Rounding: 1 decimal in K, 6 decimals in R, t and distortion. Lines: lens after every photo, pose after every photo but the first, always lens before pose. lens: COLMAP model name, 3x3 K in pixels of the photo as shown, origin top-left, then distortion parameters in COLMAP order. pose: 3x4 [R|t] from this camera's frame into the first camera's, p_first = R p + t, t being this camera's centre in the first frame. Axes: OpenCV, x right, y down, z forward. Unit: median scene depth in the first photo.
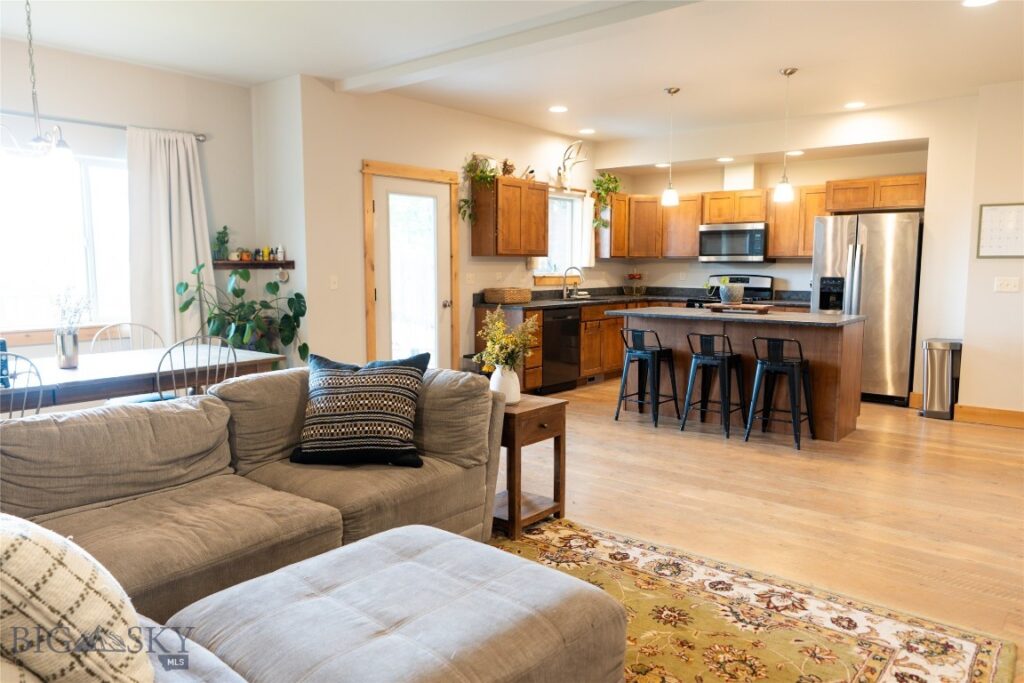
lens RADIAL K [[734.4, 0, 512.0], [0, 734.4, 341.5], [0, 0, 1]] dist [-0.009727, -0.000108]
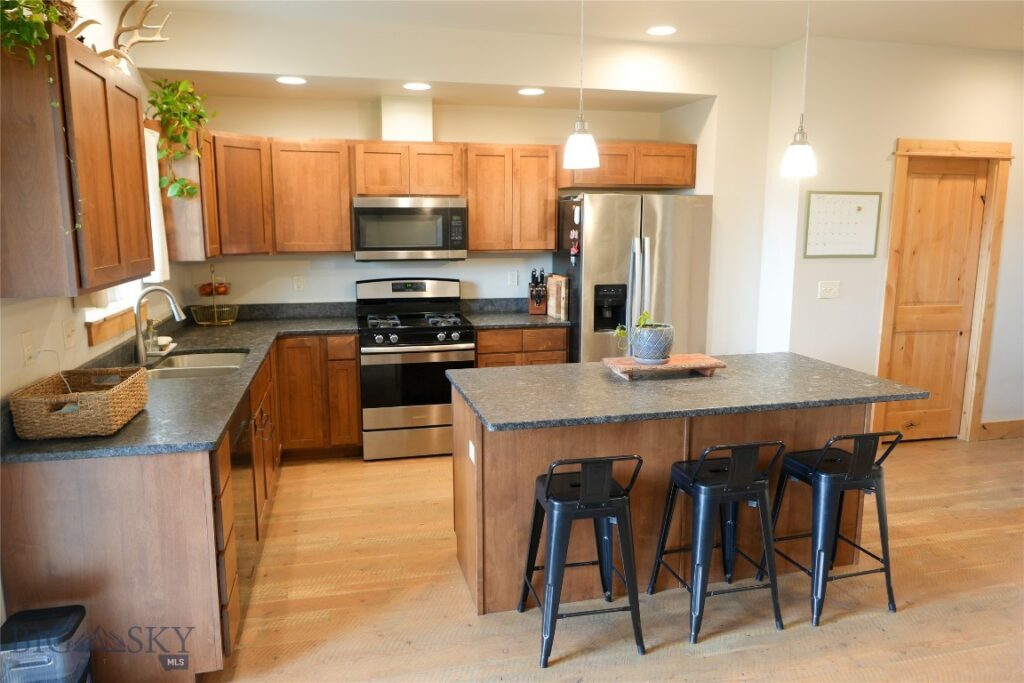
lens RADIAL K [[734.4, 0, 512.0], [0, 734.4, 341.5], [0, 0, 1]] dist [-0.009727, -0.000108]
pose [[0.590765, -0.135896, 0.795317, -0.146422], [0.083609, 0.990718, 0.107179, -0.100289], [-0.802500, 0.003178, 0.596644, 0.571808]]
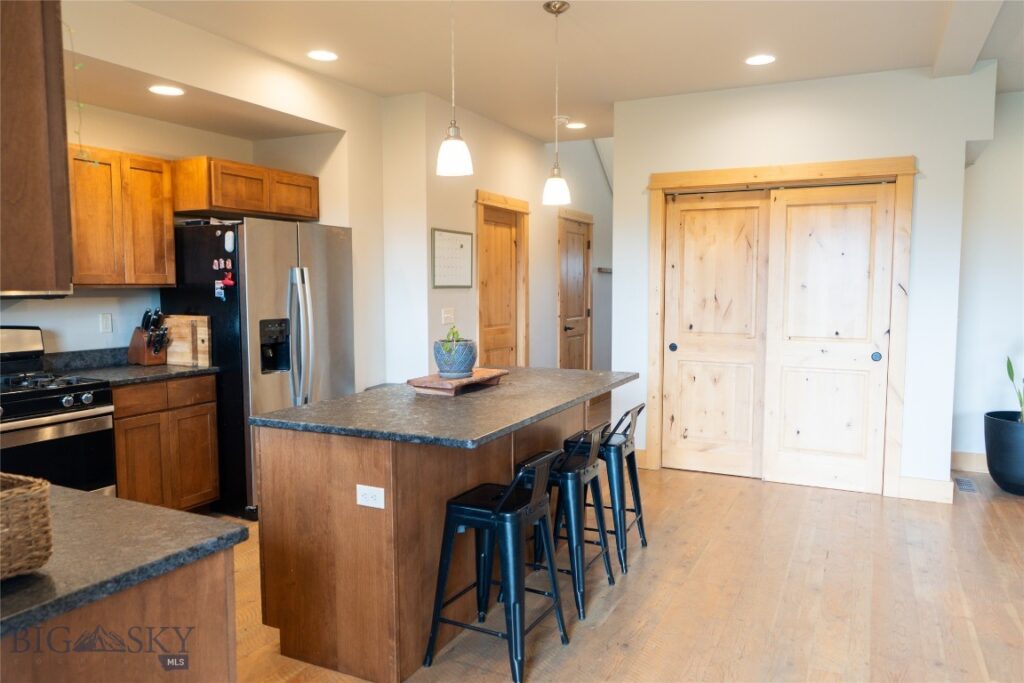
lens RADIAL K [[724.8, 0, 549.5], [0, 724.8, 341.9], [0, 0, 1]] dist [-0.008128, -0.001917]
pose [[-0.261226, -0.082119, 0.961778, -0.180328], [0.099262, 0.988807, 0.111387, -0.098163], [-0.960160, 0.124565, -0.250151, 0.801768]]
